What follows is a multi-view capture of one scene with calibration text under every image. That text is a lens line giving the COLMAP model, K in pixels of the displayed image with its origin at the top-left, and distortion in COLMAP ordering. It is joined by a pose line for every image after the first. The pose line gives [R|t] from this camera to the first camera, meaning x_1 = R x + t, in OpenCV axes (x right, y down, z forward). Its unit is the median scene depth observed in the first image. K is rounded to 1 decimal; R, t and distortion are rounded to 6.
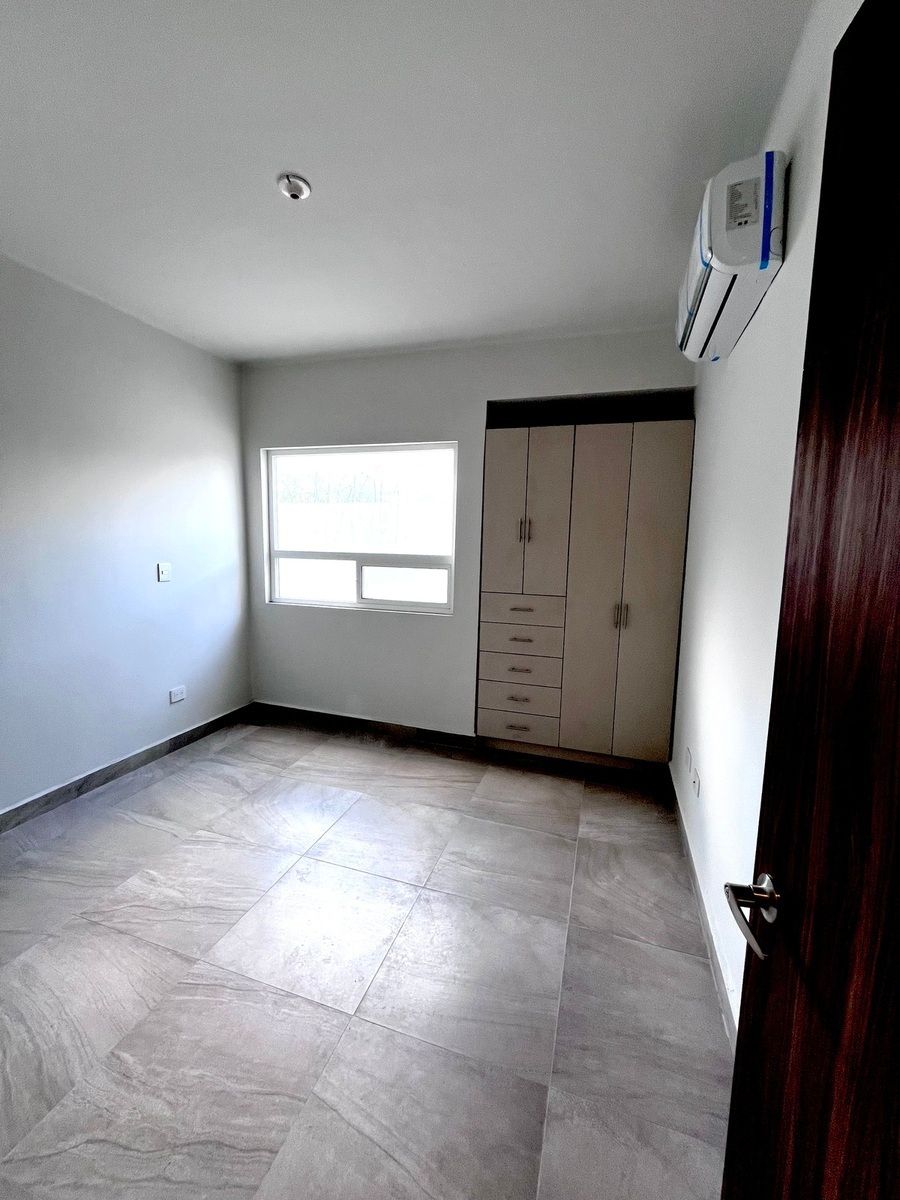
lens RADIAL K [[490.5, 0, 452.8], [0, 490.5, 601.5], [0, 0, 1]] dist [0.004334, -0.000389]
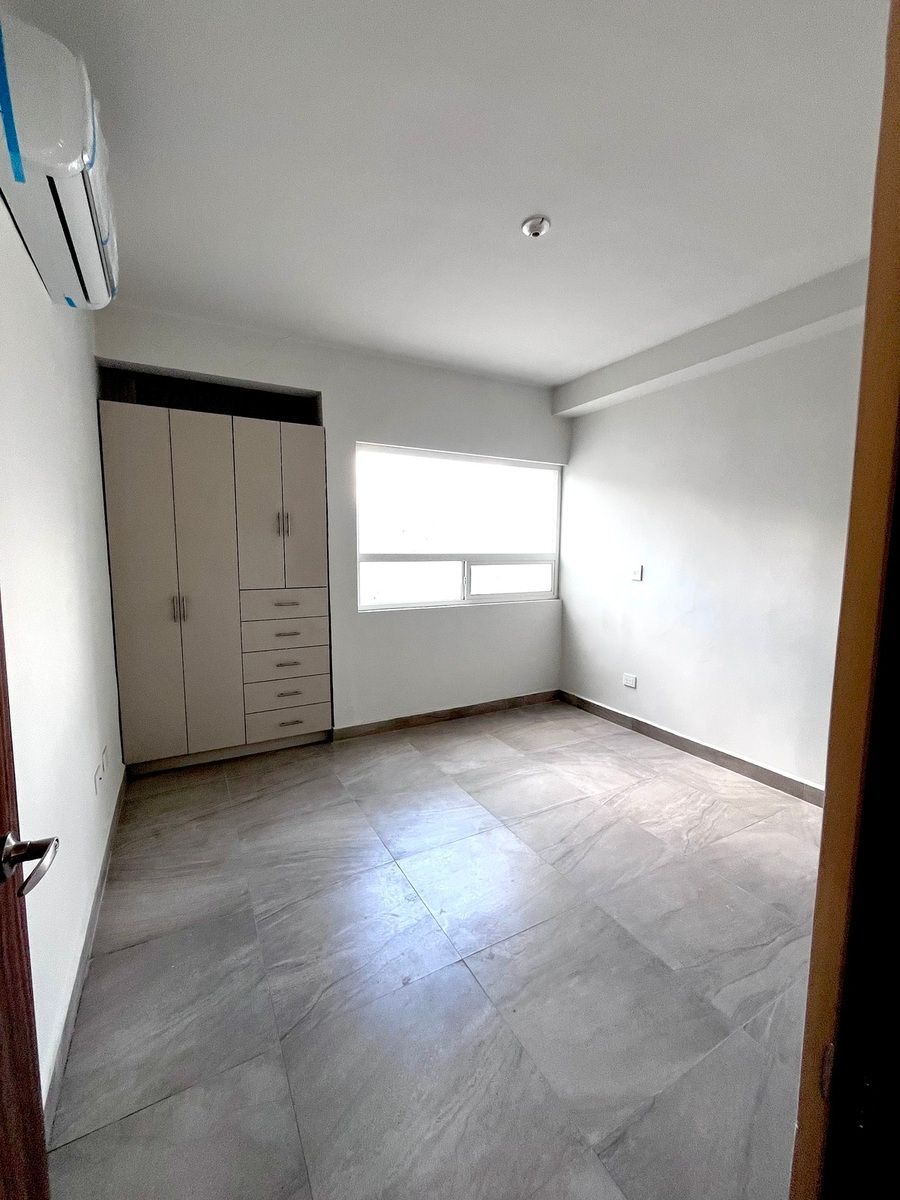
lens RADIAL K [[490.5, 0, 445.5], [0, 490.5, 600.4], [0, 0, 1]] dist [0.004334, -0.000389]
pose [[0.690001, -0.098865, 0.717024, -0.984700], [0.093627, 0.994496, 0.047025, -0.050128], [-0.717727, 0.034686, 0.695460, 0.276428]]
